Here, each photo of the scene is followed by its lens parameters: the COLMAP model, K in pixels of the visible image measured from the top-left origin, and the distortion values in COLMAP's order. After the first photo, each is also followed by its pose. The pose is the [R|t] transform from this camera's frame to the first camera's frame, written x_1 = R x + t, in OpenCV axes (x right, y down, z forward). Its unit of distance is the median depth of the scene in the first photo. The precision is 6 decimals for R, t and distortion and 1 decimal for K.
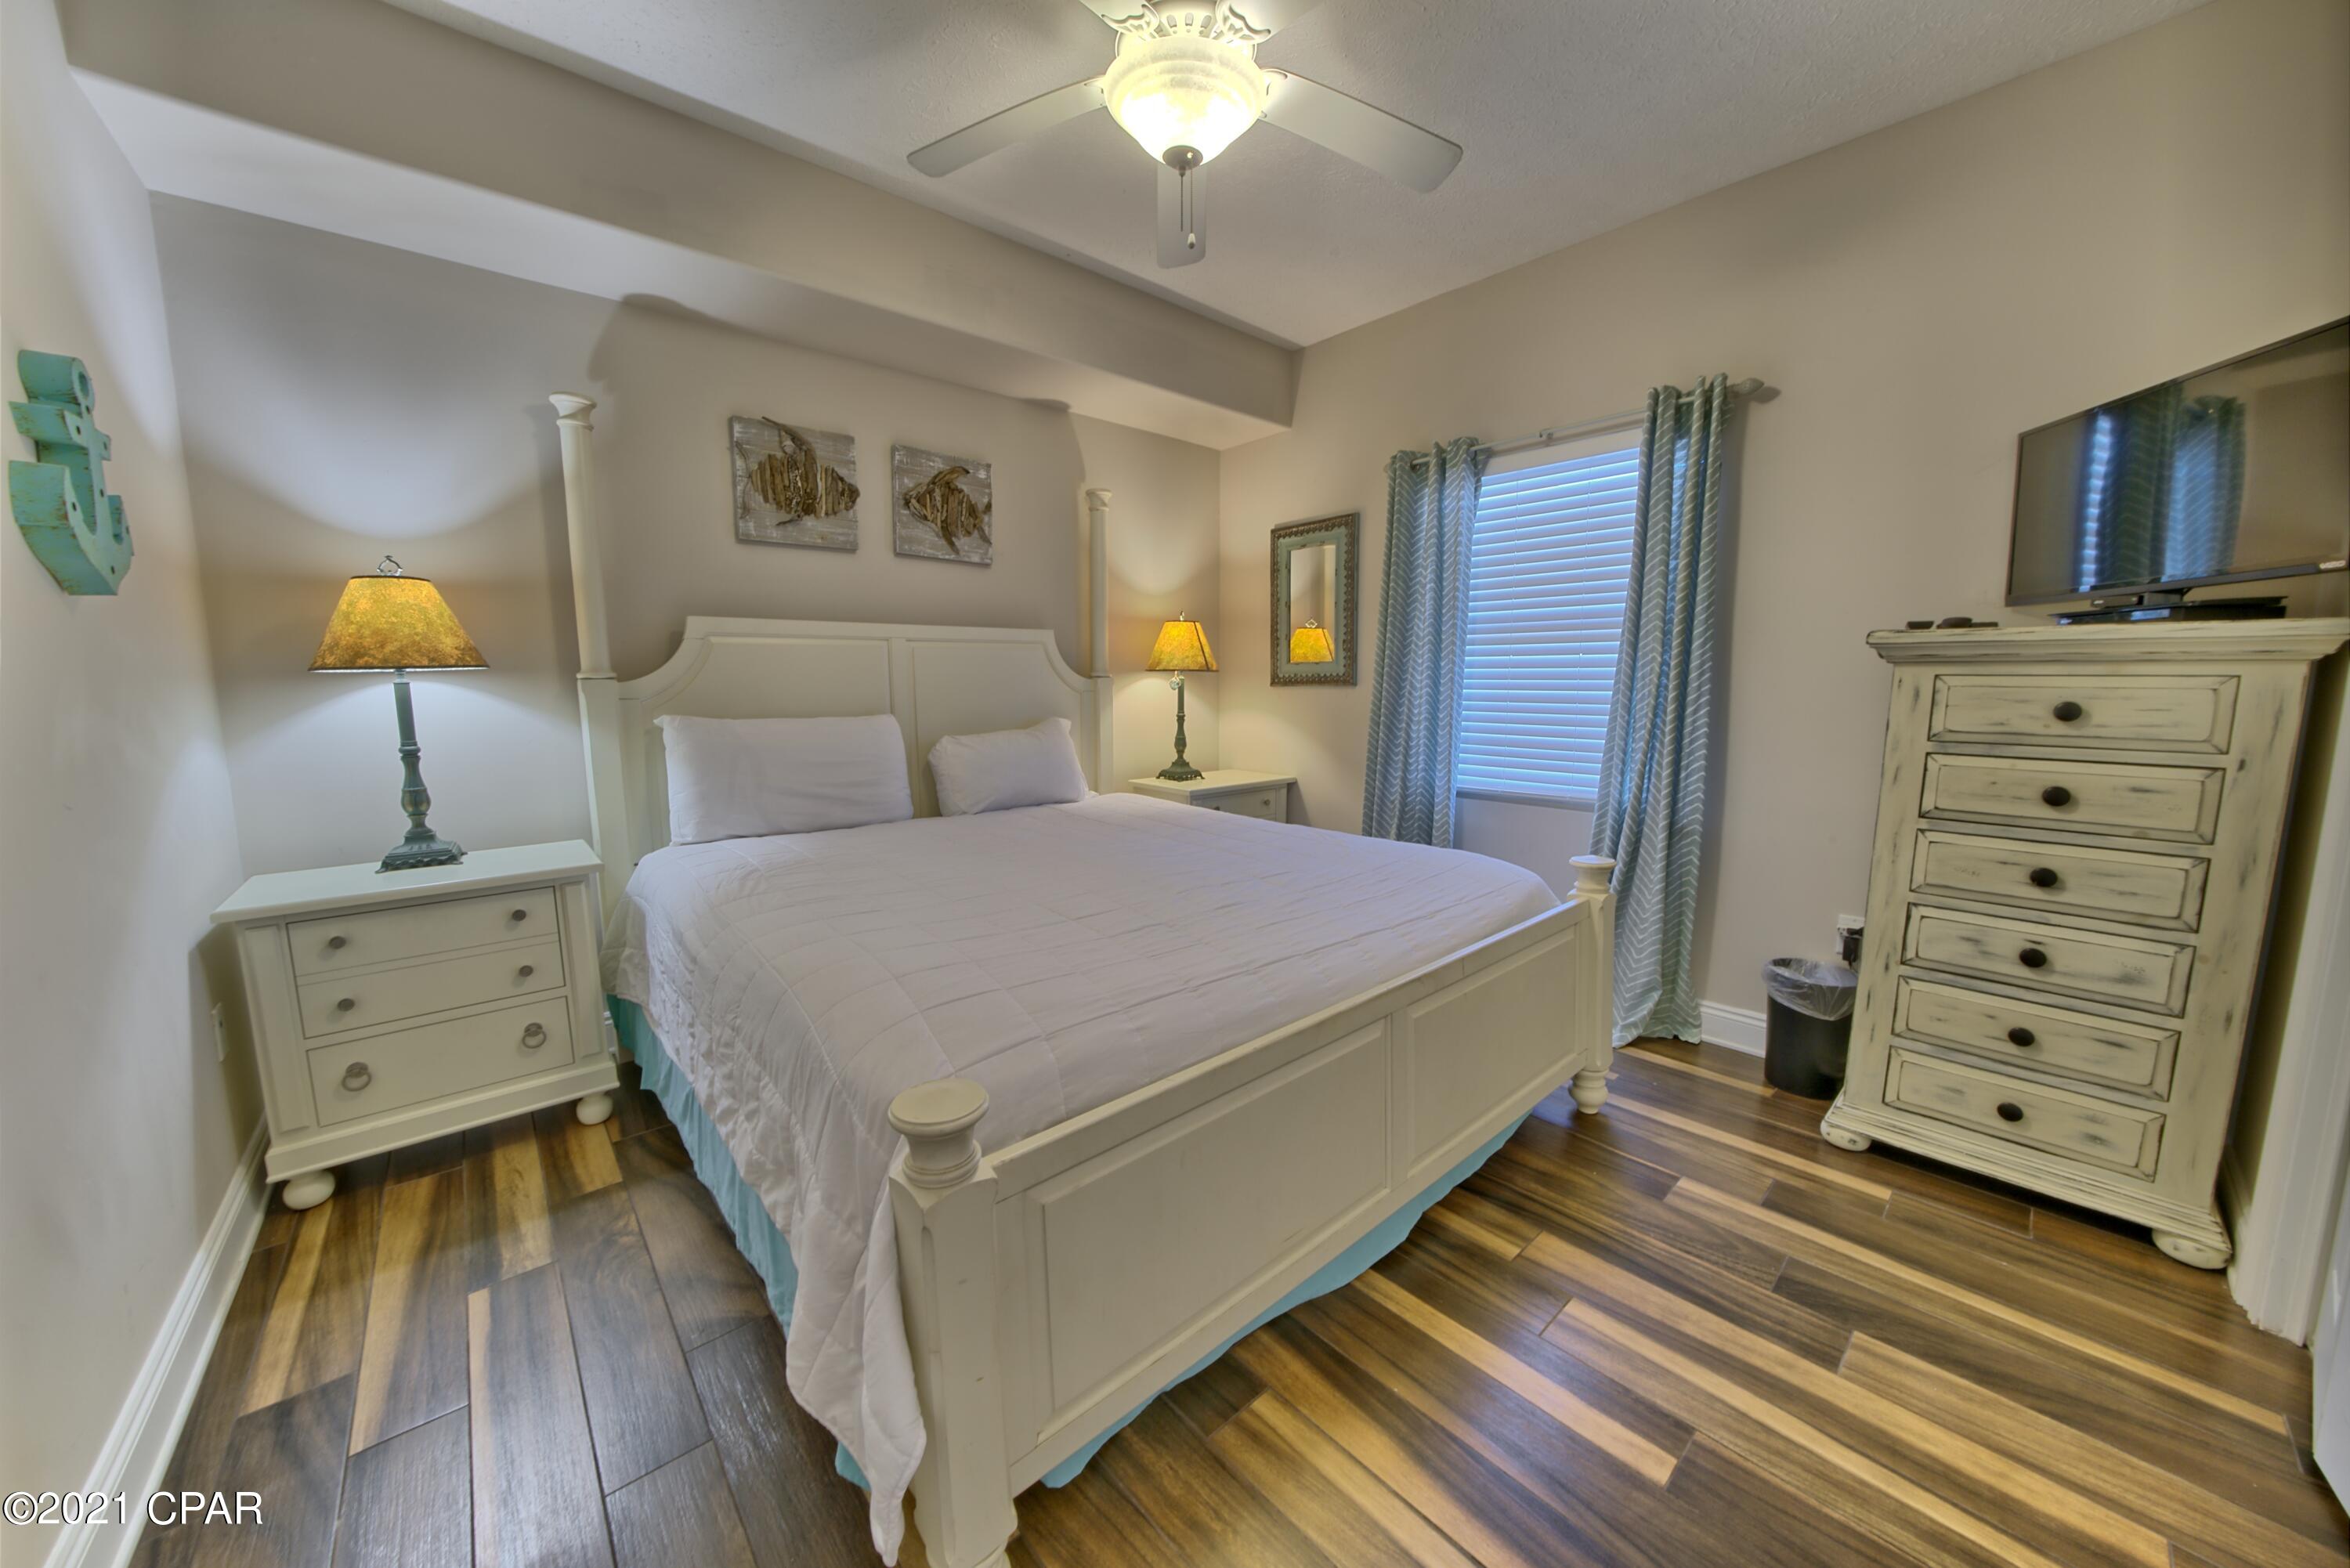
lens RADIAL K [[811.3, 0, 1173.1], [0, 811.3, 778.5], [0, 0, 1]] dist [-0.026104, 0.003876]
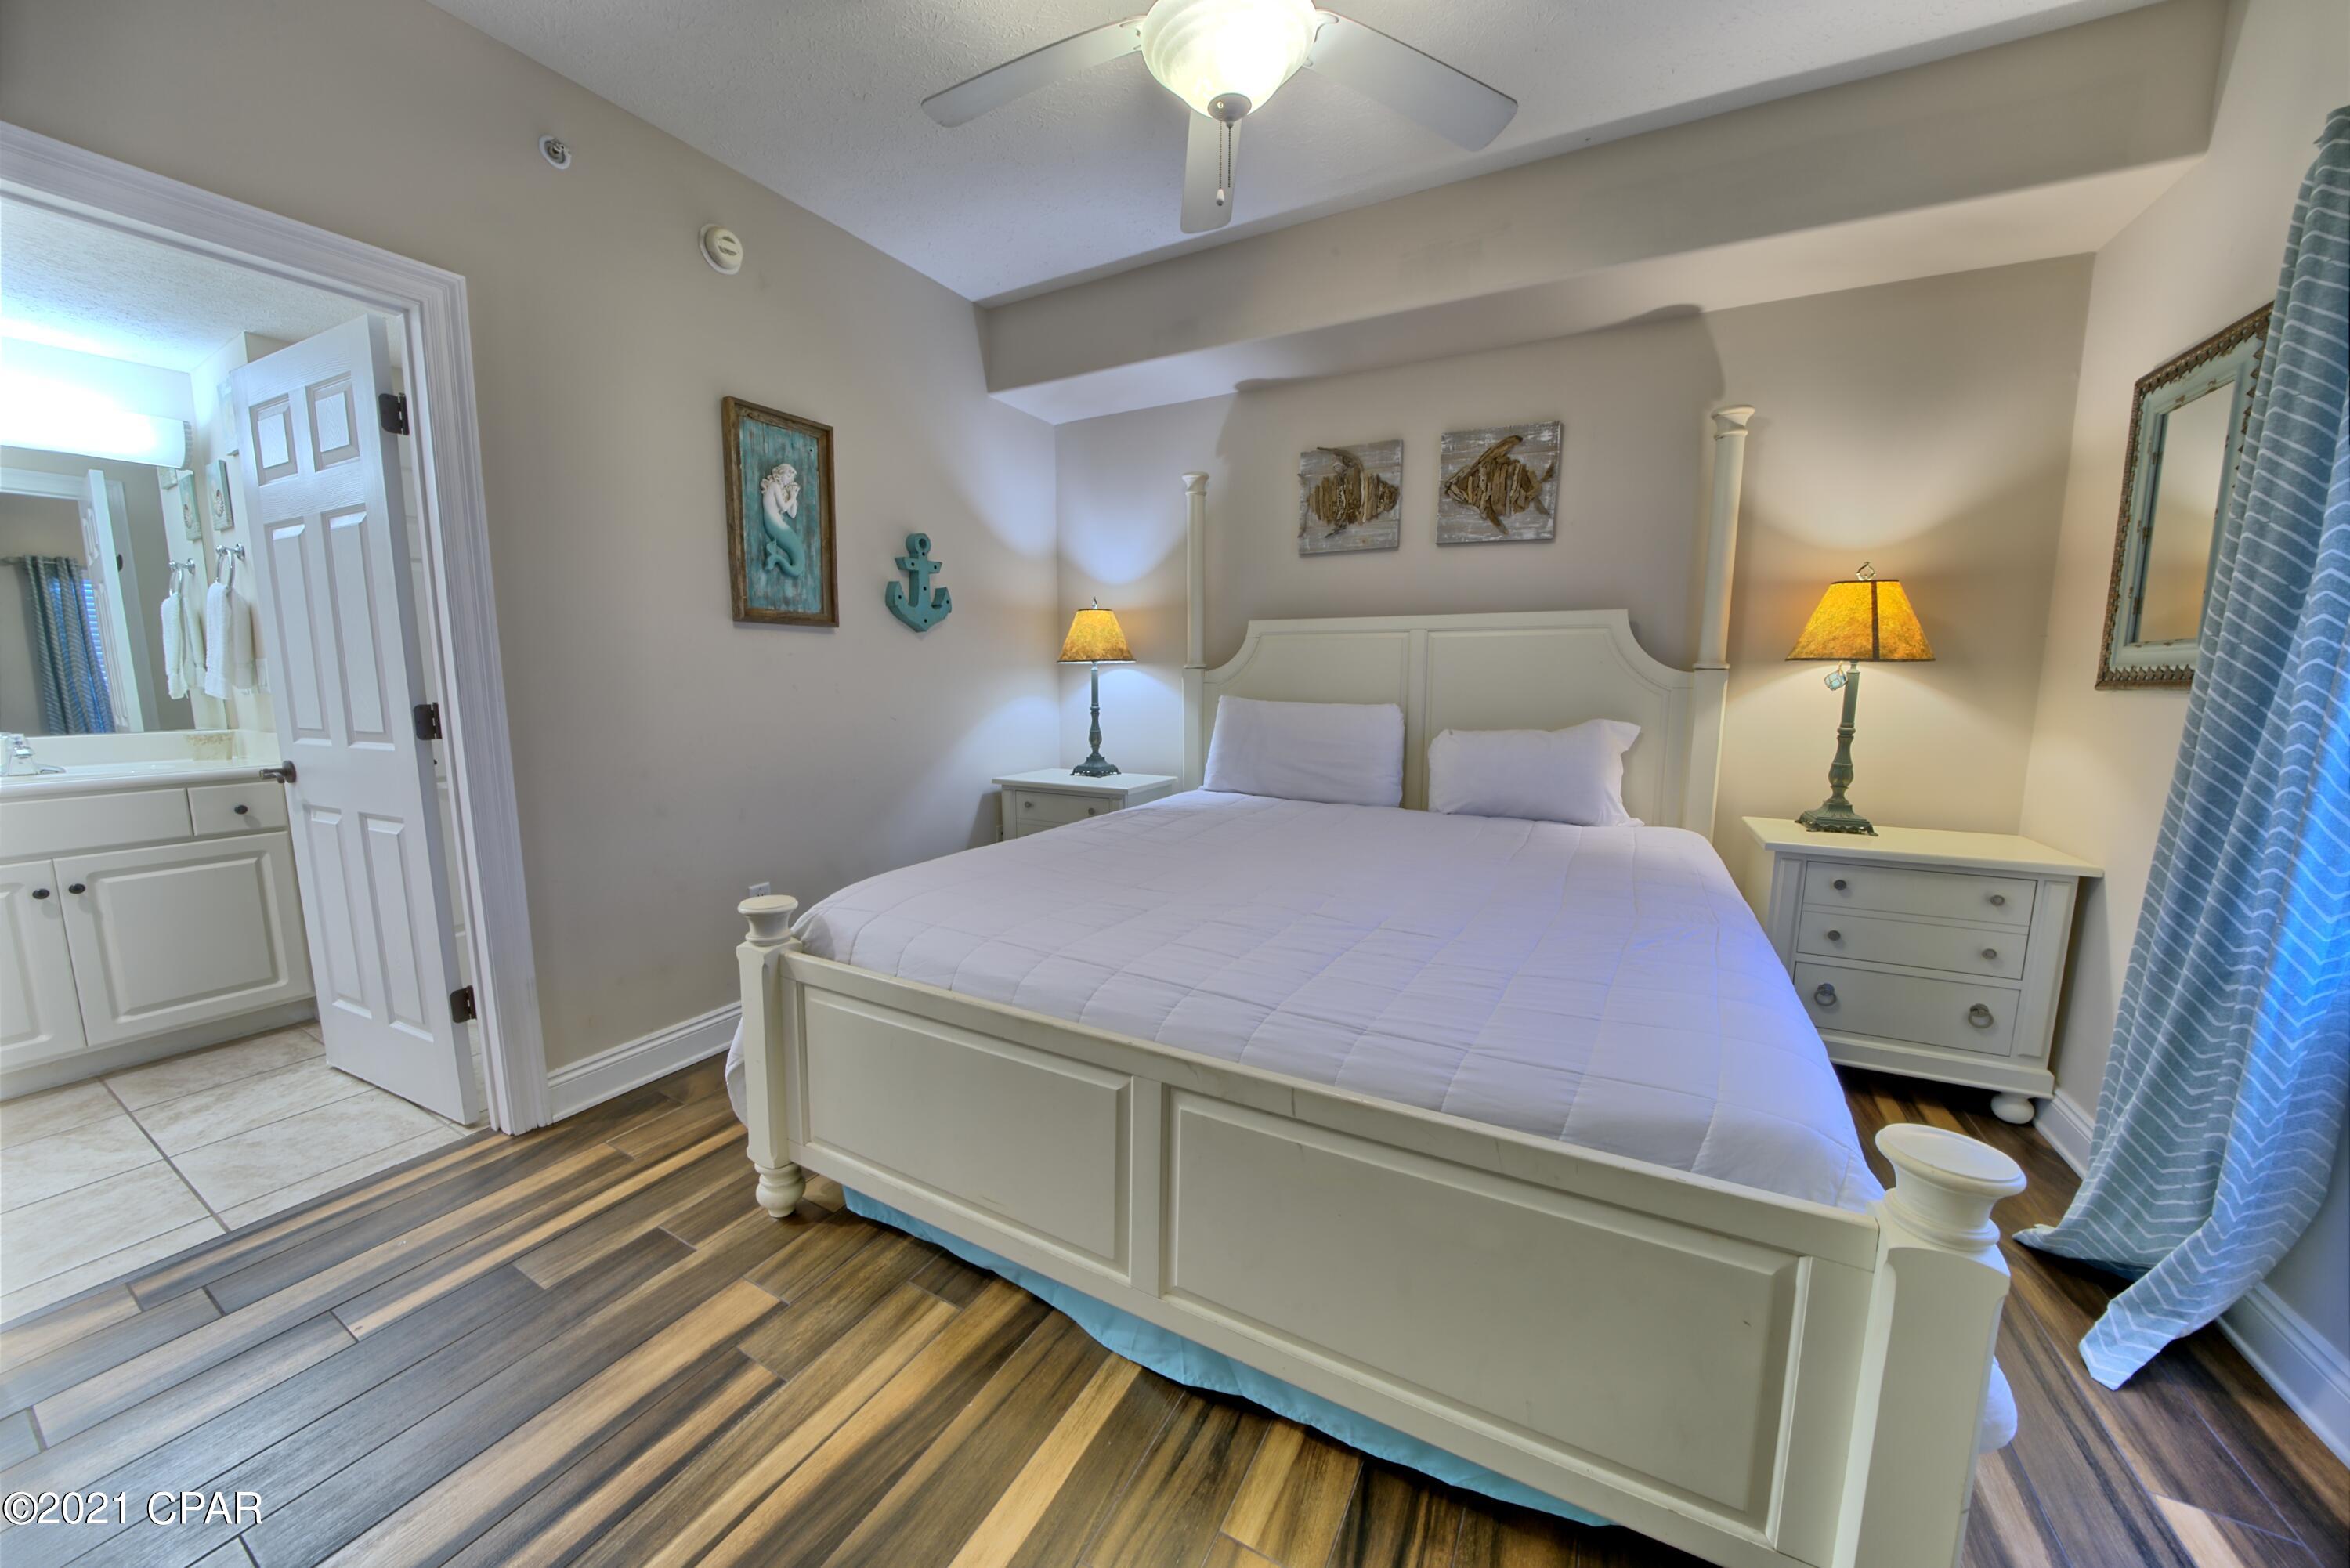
lens RADIAL K [[811.3, 0, 1173.1], [0, 811.3, 778.5], [0, 0, 1]] dist [-0.026104, 0.003876]
pose [[0.340563, 0.132861, -0.930787, 0.562359], [-0.113585, 0.988529, 0.099543, -0.058842], [0.933336, 0.071823, 0.351747, 0.397033]]
